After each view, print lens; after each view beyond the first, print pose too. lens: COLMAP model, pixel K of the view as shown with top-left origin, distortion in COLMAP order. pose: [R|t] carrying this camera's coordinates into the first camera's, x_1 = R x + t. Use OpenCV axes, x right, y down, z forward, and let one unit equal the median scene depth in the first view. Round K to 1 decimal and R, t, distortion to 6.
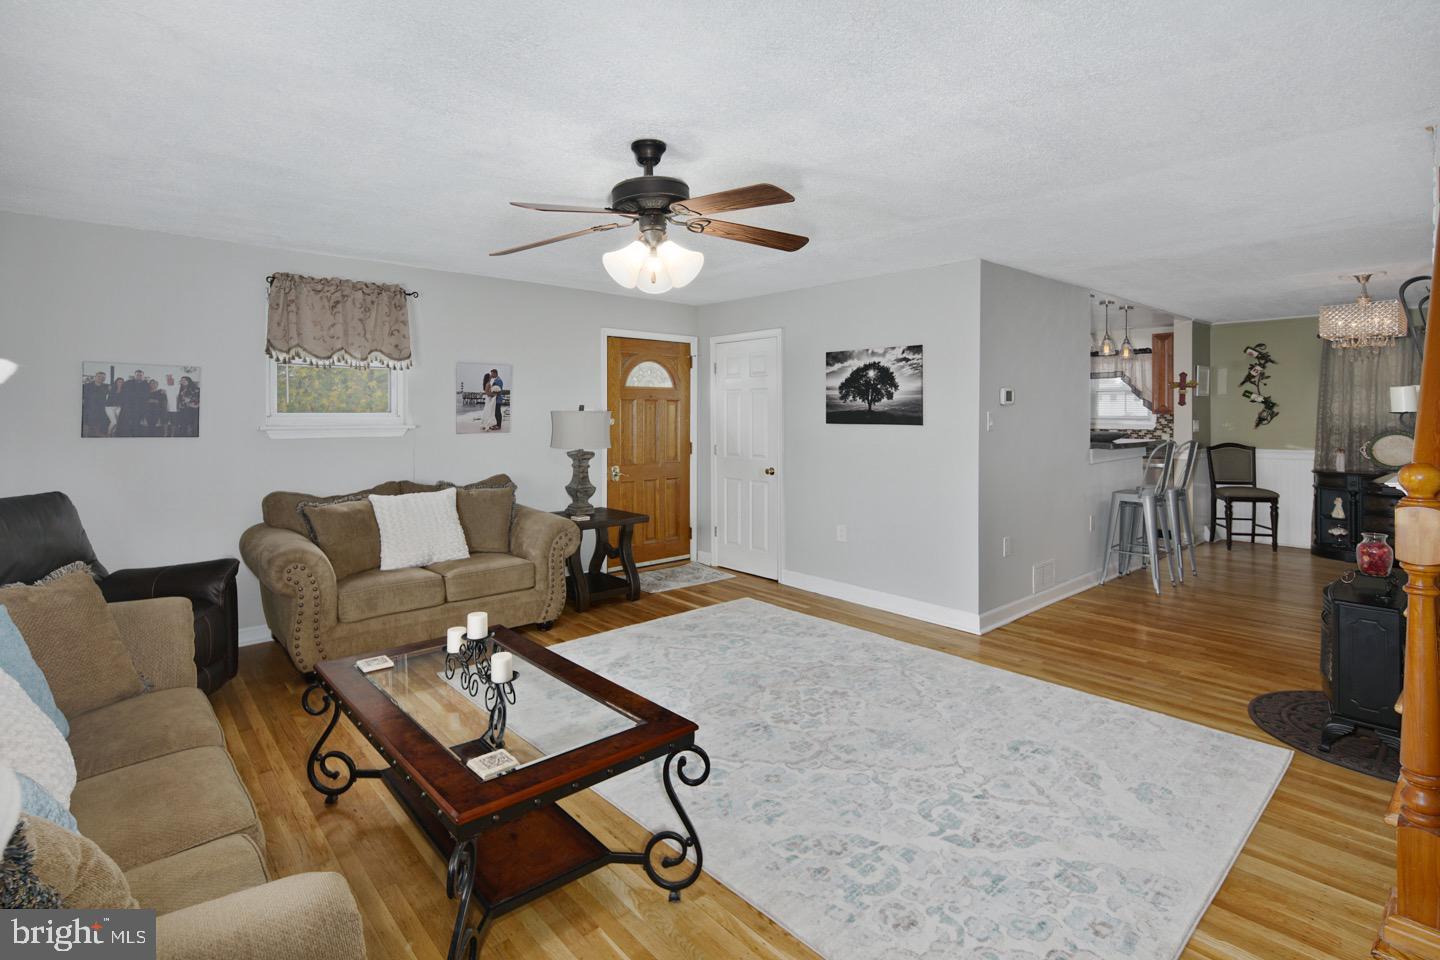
lens RADIAL K [[700.8, 0, 733.4], [0, 700.8, 412.2], [0, 0, 1]] dist [0.006603, -0.005043]
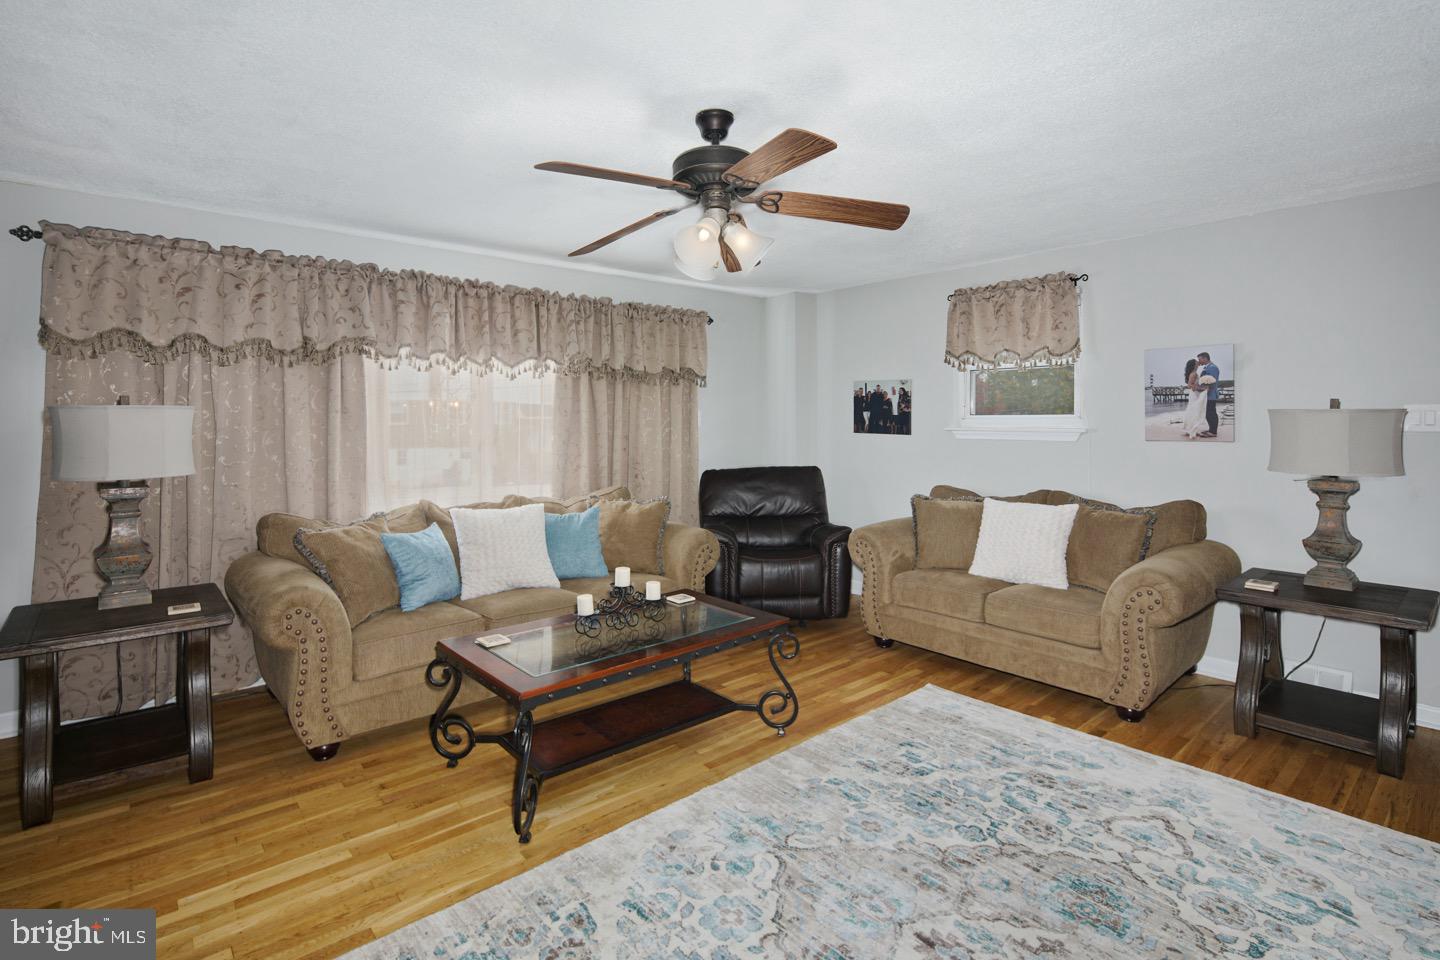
lens RADIAL K [[700.8, 0, 682.2], [0, 700.8, 426.9], [0, 0, 1]] dist [0.006603, -0.005043]
pose [[-0.050803, 0.009516, -0.998663, 0.489335], [0.001866, 0.999954, 0.009433, 0.007868], [0.998707, -0.001384, -0.050819, 0.623996]]
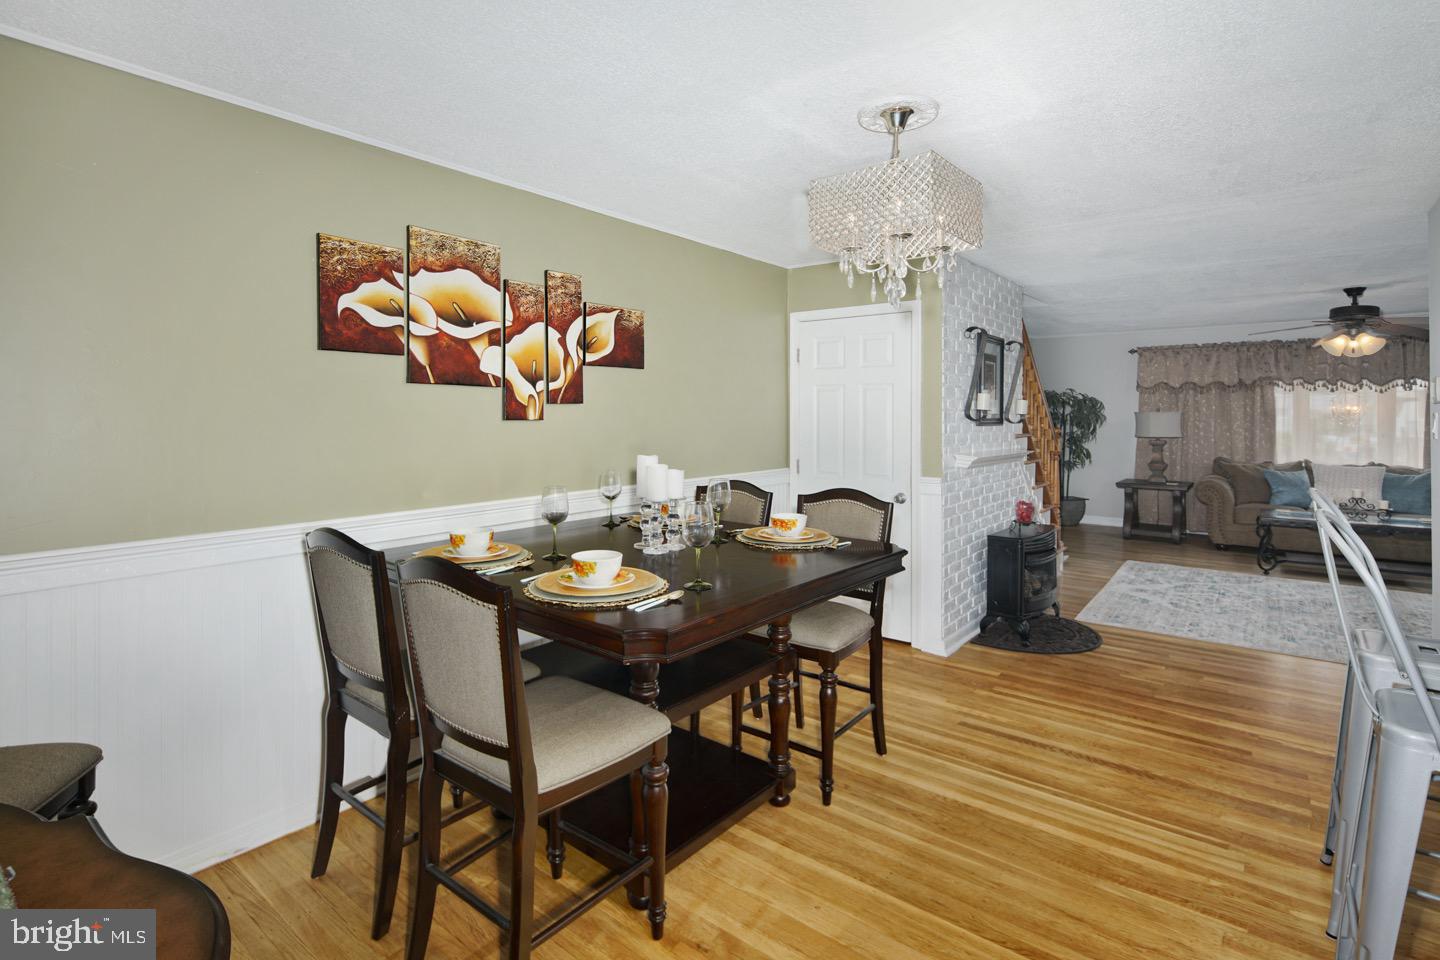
lens RADIAL K [[700.8, 0, 717.4], [0, 700.8, 408.8], [0, 0, 1]] dist [0.006603, -0.005043]
pose [[-0.988524, -0.001137, -0.151056, 1.300905], [-0.000037, 0.999973, -0.007288, -0.000998], [0.151061, -0.007198, -0.988498, 1.740130]]
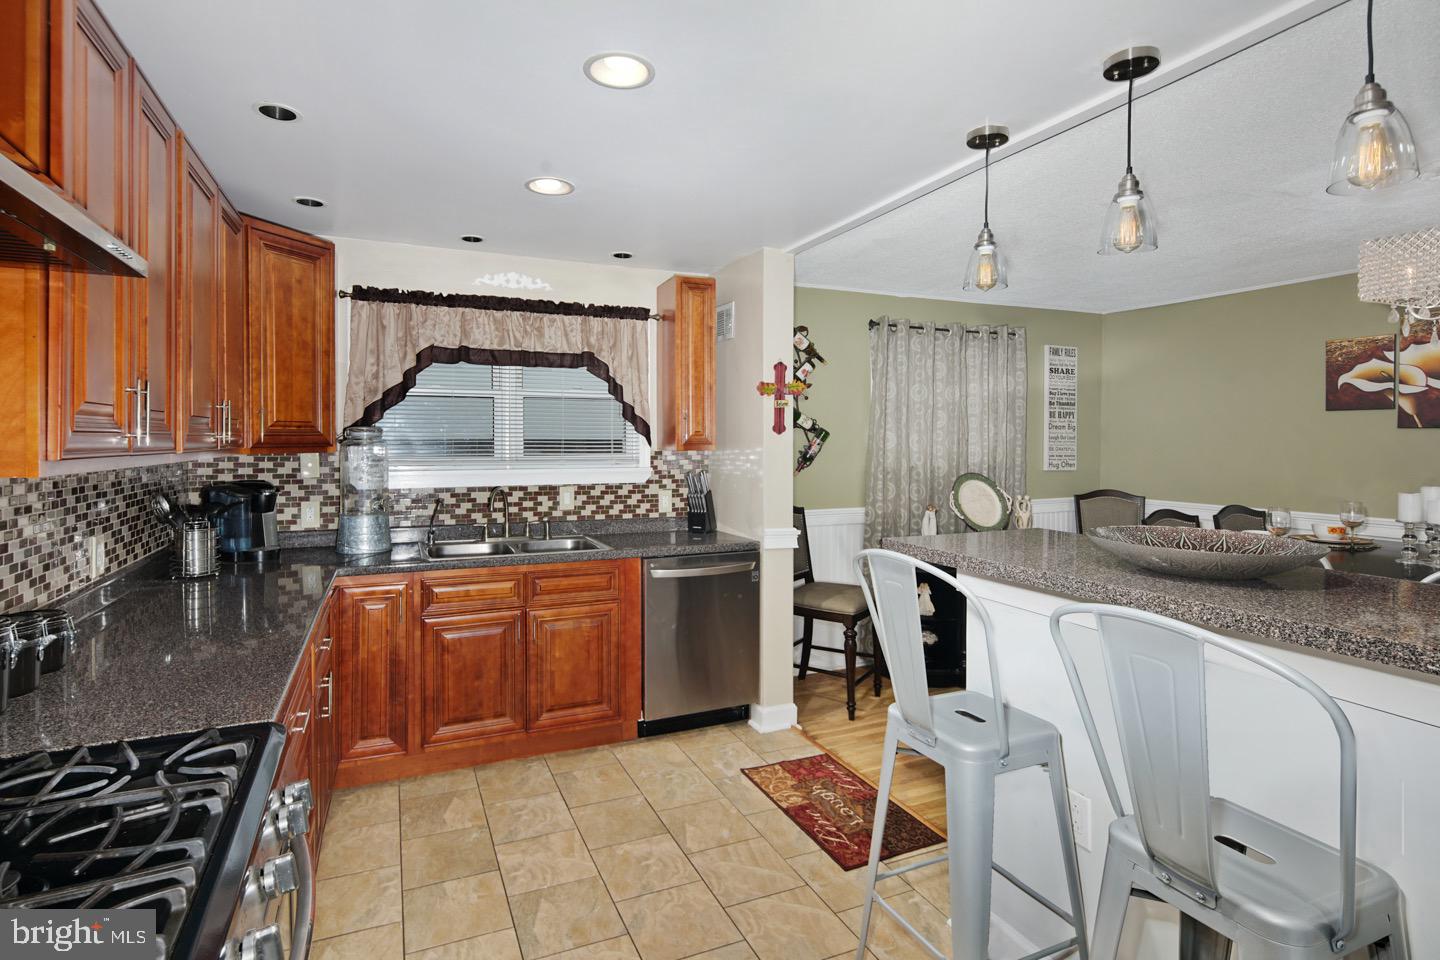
lens RADIAL K [[700.8, 0, 711.6], [0, 700.8, 445.1], [0, 0, 1]] dist [0.006603, -0.005043]
pose [[0.304783, -0.002396, 0.952419, 0.381041], [-0.008842, 0.999947, 0.005345, -0.004649], [-0.952381, -0.010050, 0.304746, 1.629988]]
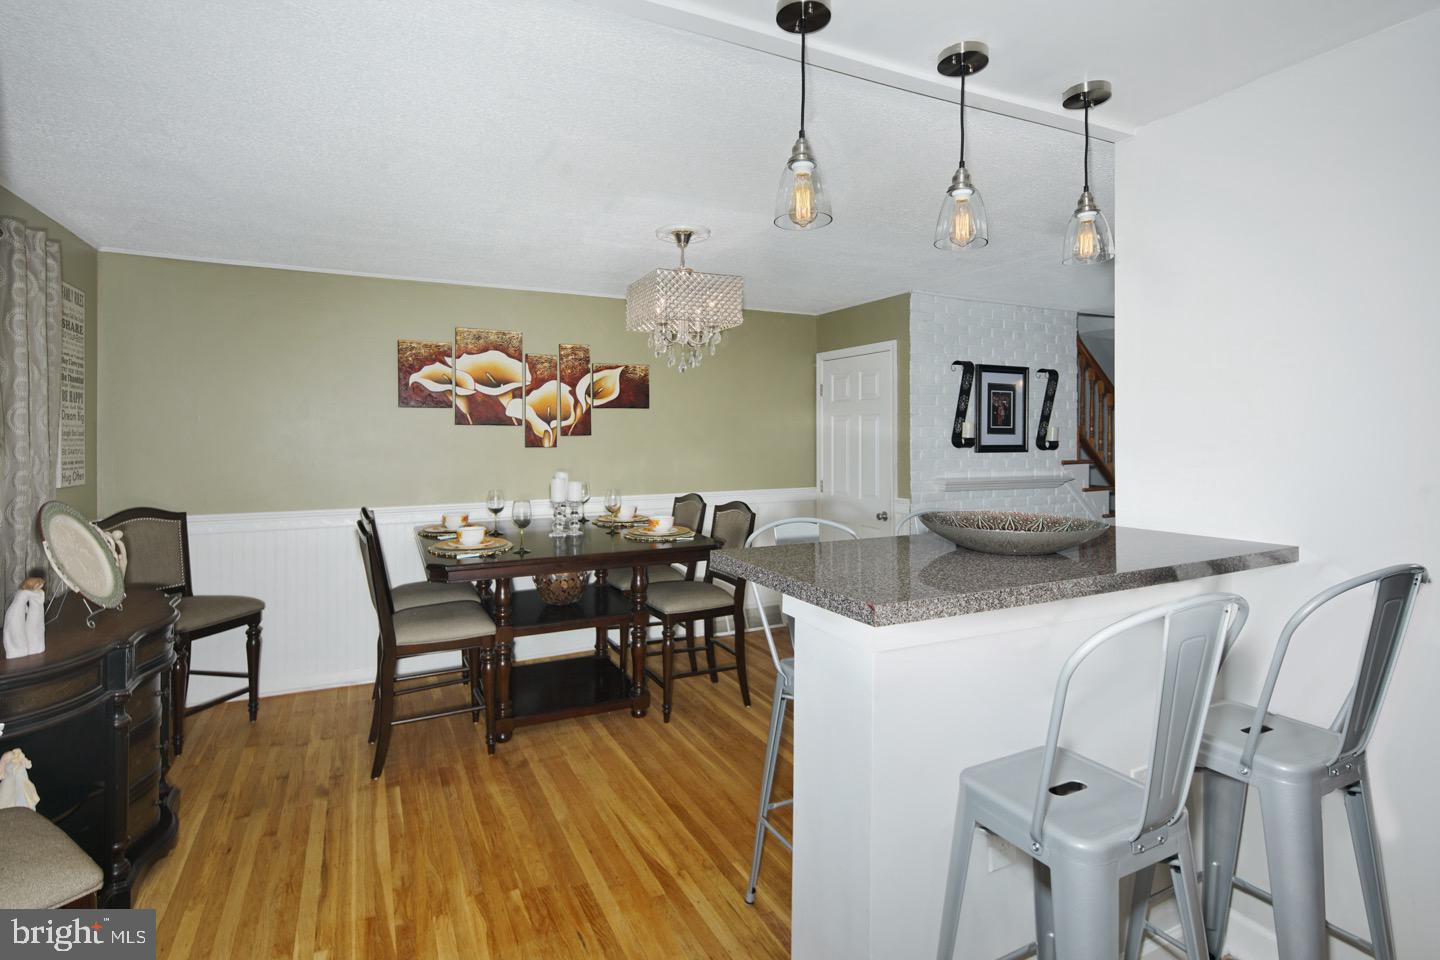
lens RADIAL K [[700.8, 0, 696.5], [0, 700.8, 434.2], [0, 0, 1]] dist [0.006603, -0.005043]
pose [[-0.955085, 0.008019, 0.296222, 0.846747], [0.006312, 0.999958, -0.006719, -0.006168], [-0.296263, -0.004548, -0.955095, 1.944105]]
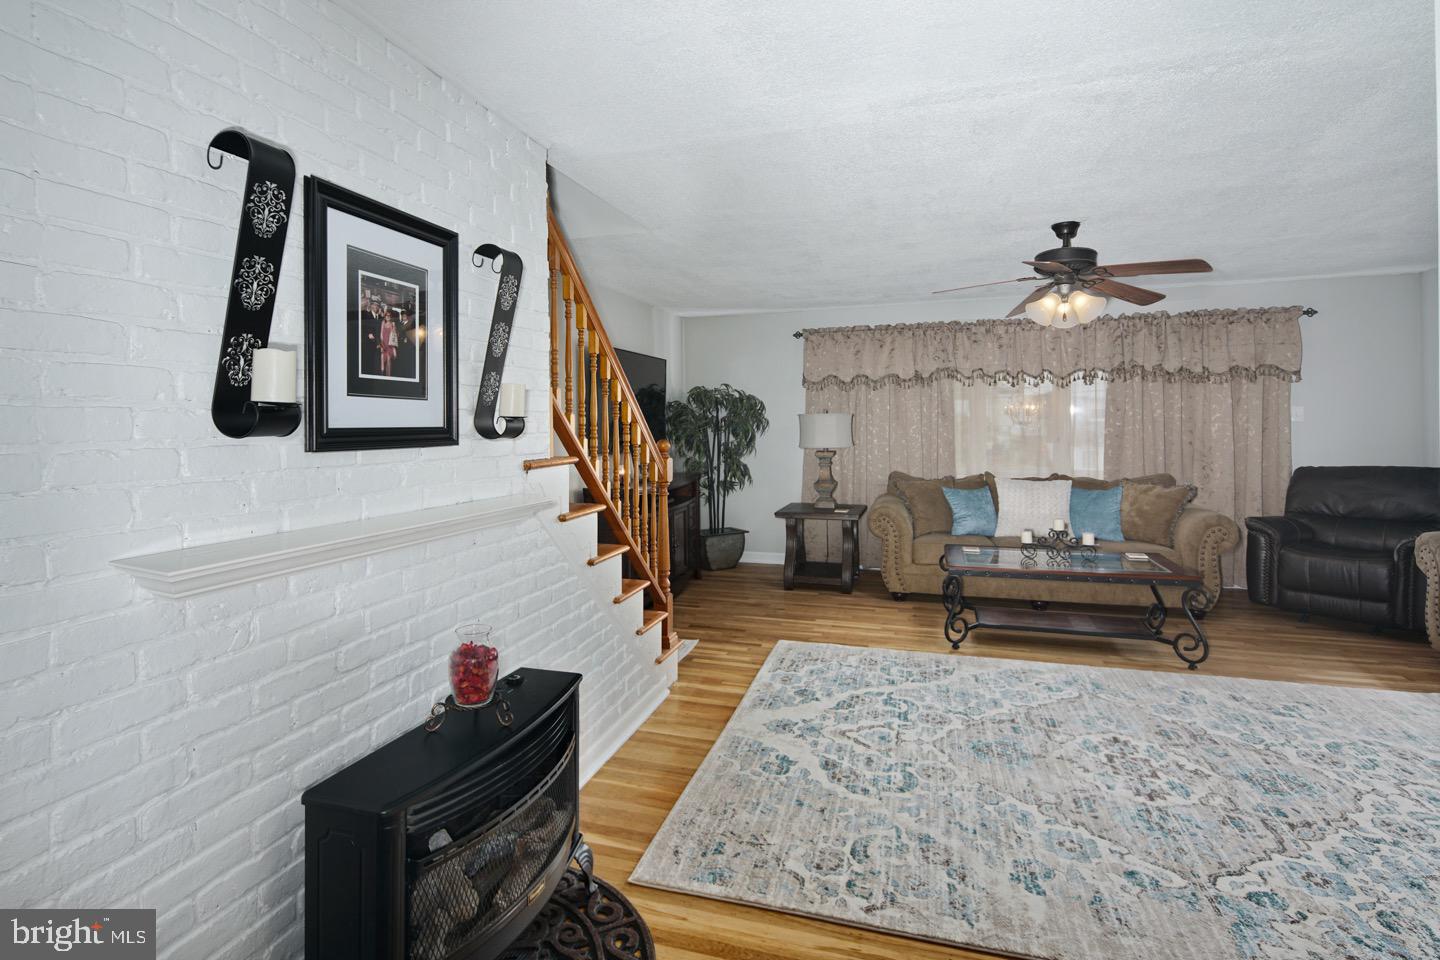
lens RADIAL K [[700.8, 0, 702.8], [0, 700.8, 423.2], [0, 0, 1]] dist [0.006603, -0.005043]
pose [[-0.872163, 0.011656, -0.489077, 0.753213], [0.011861, 0.999926, 0.002679, 0.005612], [0.489072, -0.003464, -0.872237, 1.166214]]
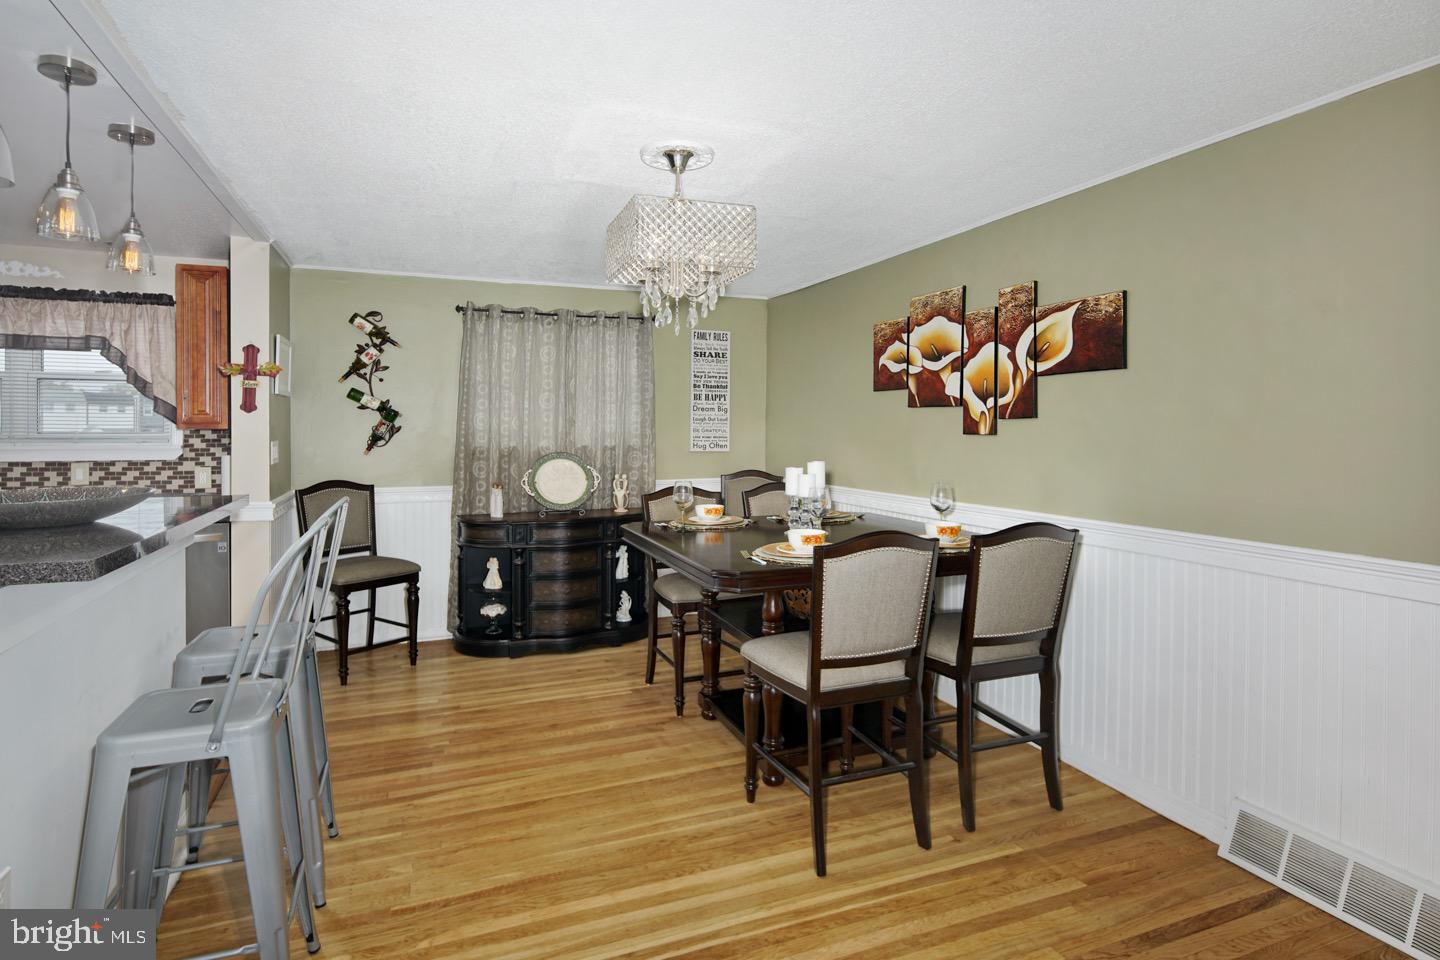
lens RADIAL K [[700.8, 0, 734.3], [0, 700.8, 428.1], [0, 0, 1]] dist [0.006603, -0.005043]
pose [[0.322417, 0.005564, 0.946582, 0.546945], [-0.008221, 0.999961, -0.003077, 0.002523], [-0.946562, -0.006790, 0.322450, 1.000380]]
